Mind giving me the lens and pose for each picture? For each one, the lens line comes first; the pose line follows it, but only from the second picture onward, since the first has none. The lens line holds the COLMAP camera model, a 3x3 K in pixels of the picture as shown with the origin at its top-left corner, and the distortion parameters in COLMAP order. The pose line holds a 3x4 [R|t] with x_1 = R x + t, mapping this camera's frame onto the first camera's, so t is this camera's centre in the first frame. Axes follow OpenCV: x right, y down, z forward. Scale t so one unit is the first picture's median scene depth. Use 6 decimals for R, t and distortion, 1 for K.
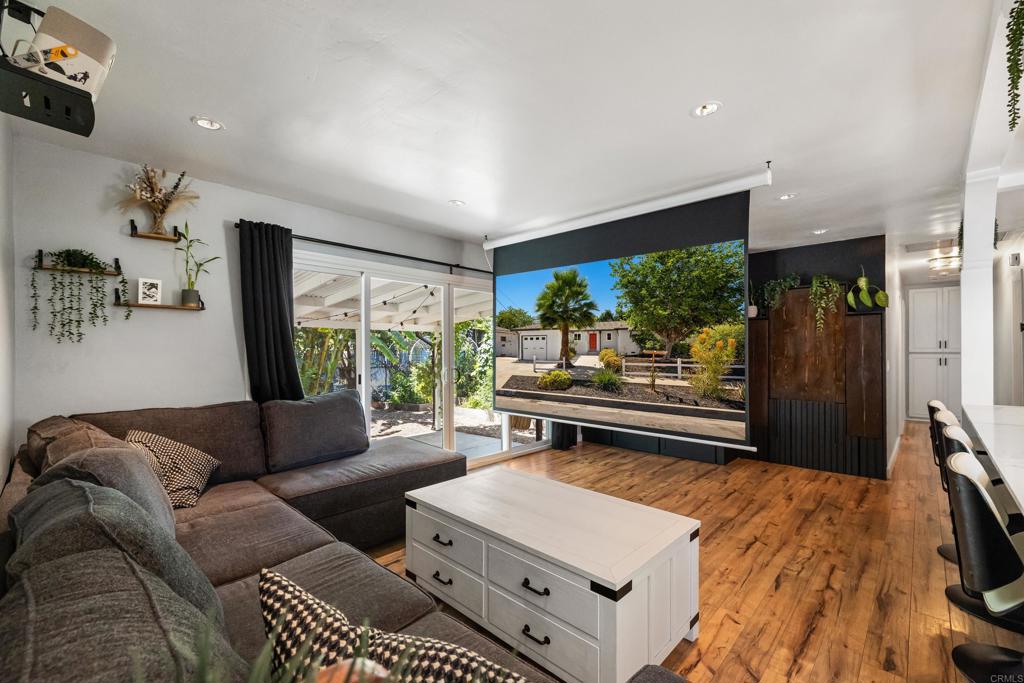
lens RADIAL K [[432.9, 0, 513.5], [0, 432.9, 347.3], [0, 0, 1]] dist [-0.001982, -0.000373]
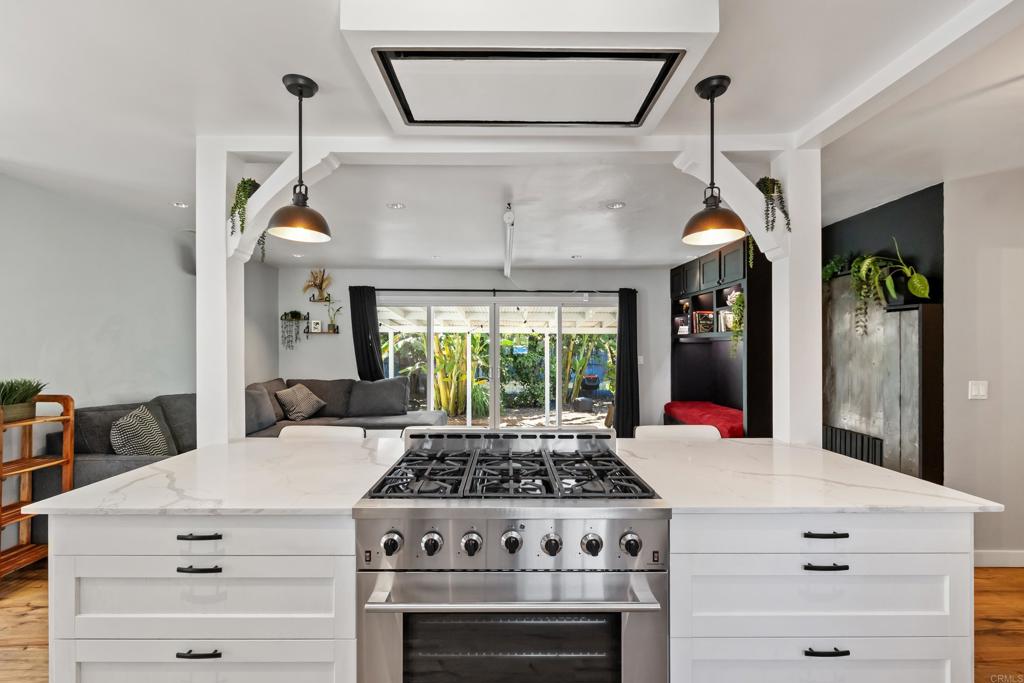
lens RADIAL K [[432.9, 0, 513.5], [0, 432.9, 347.3], [0, 0, 1]] dist [-0.001982, -0.000373]
pose [[0.702581, 0.004337, -0.711590, 1.255088], [0.000354, 0.999979, 0.006445, -0.030899], [0.711604, -0.004780, 0.702565, 0.148498]]
